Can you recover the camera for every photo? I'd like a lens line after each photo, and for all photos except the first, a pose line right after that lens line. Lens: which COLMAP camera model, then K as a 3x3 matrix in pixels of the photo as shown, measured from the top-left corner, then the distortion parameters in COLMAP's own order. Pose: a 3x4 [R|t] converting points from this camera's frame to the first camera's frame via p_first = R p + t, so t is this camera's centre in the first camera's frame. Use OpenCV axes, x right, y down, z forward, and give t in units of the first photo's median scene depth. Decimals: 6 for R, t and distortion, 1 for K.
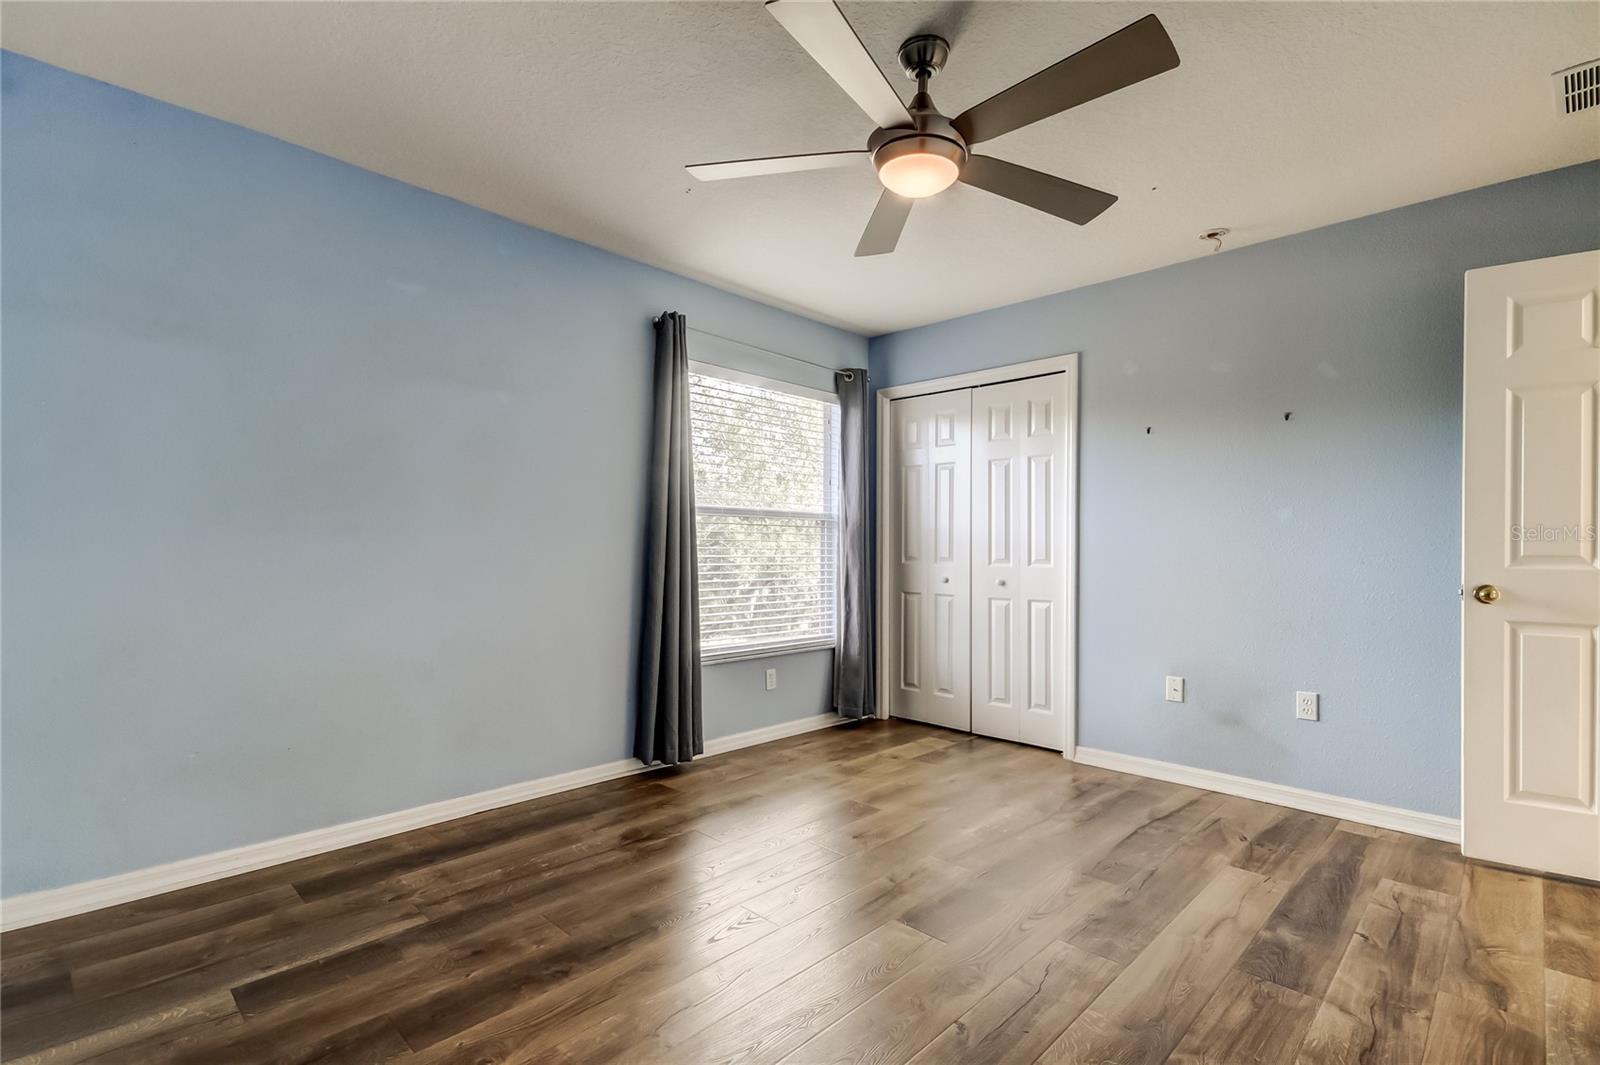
lens RADIAL K [[742.9, 0, 797.3], [0, 742.9, 543.2], [0, 0, 1]] dist [0.010685, 0.000431]
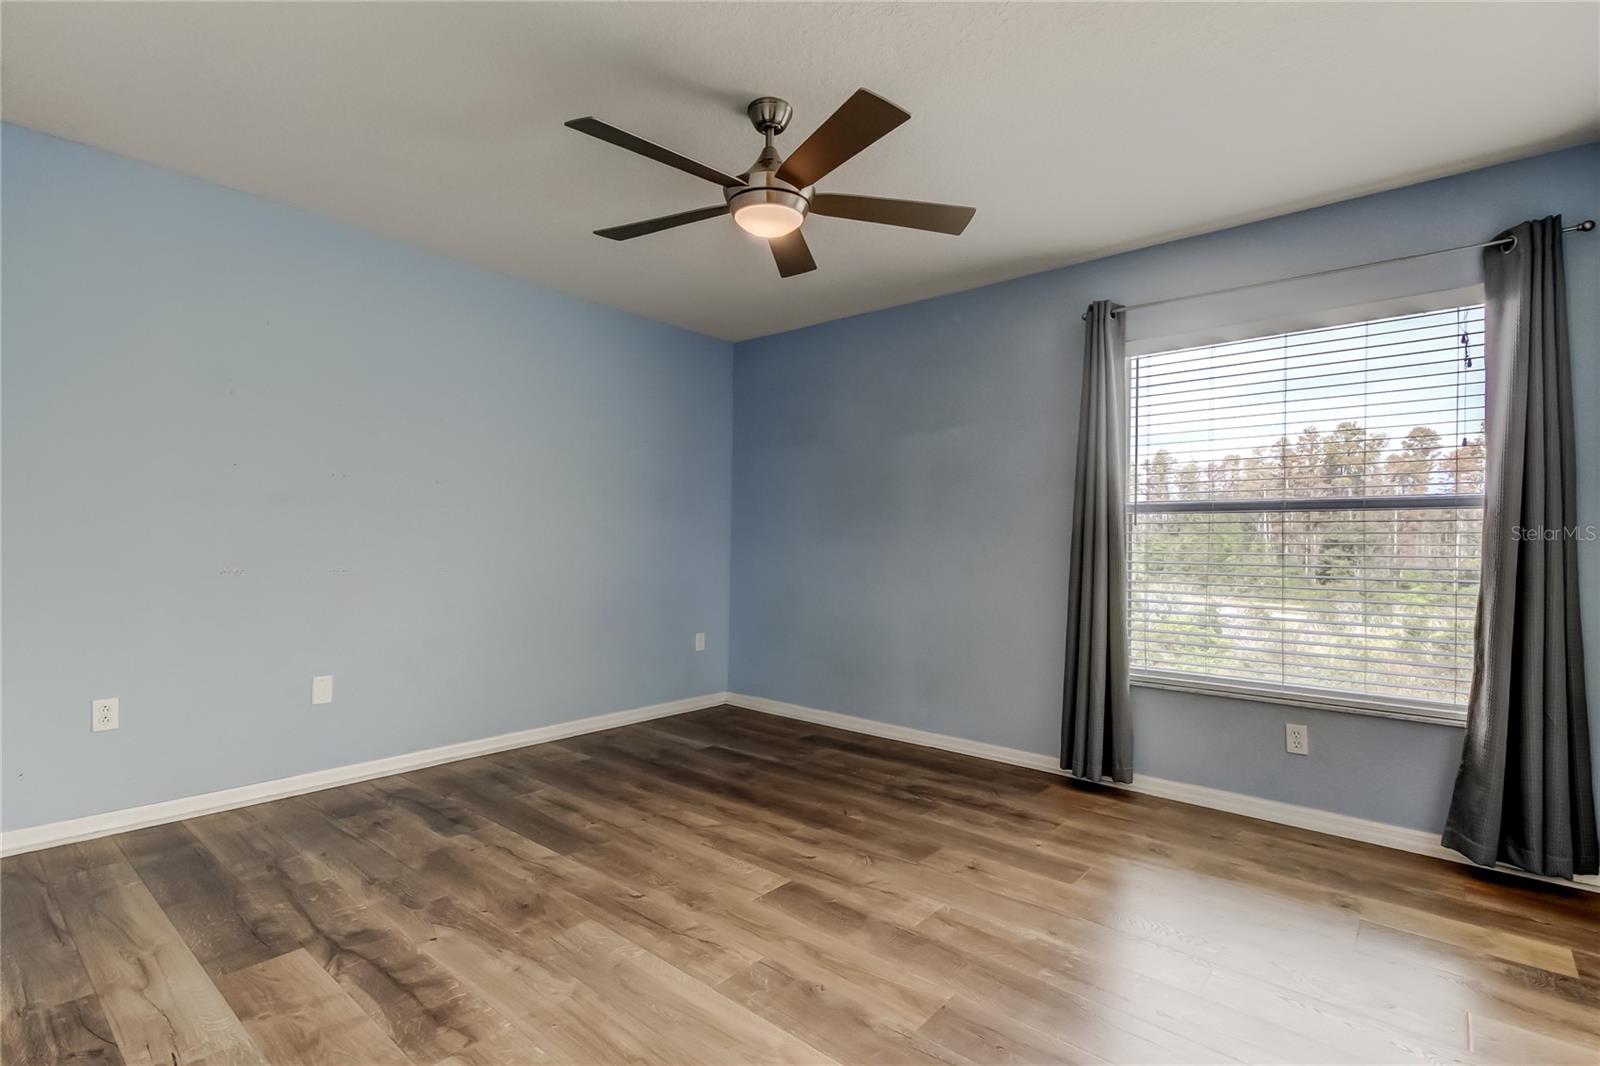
lens RADIAL K [[742.9, 0, 797.8], [0, 742.9, 532.5], [0, 0, 1]] dist [0.010685, 0.000431]
pose [[0.066163, -0.025035, -0.997495, 0.988043], [-0.005964, 0.999657, -0.025485, 0.012988], [0.997791, 0.007635, 0.065991, 0.737103]]
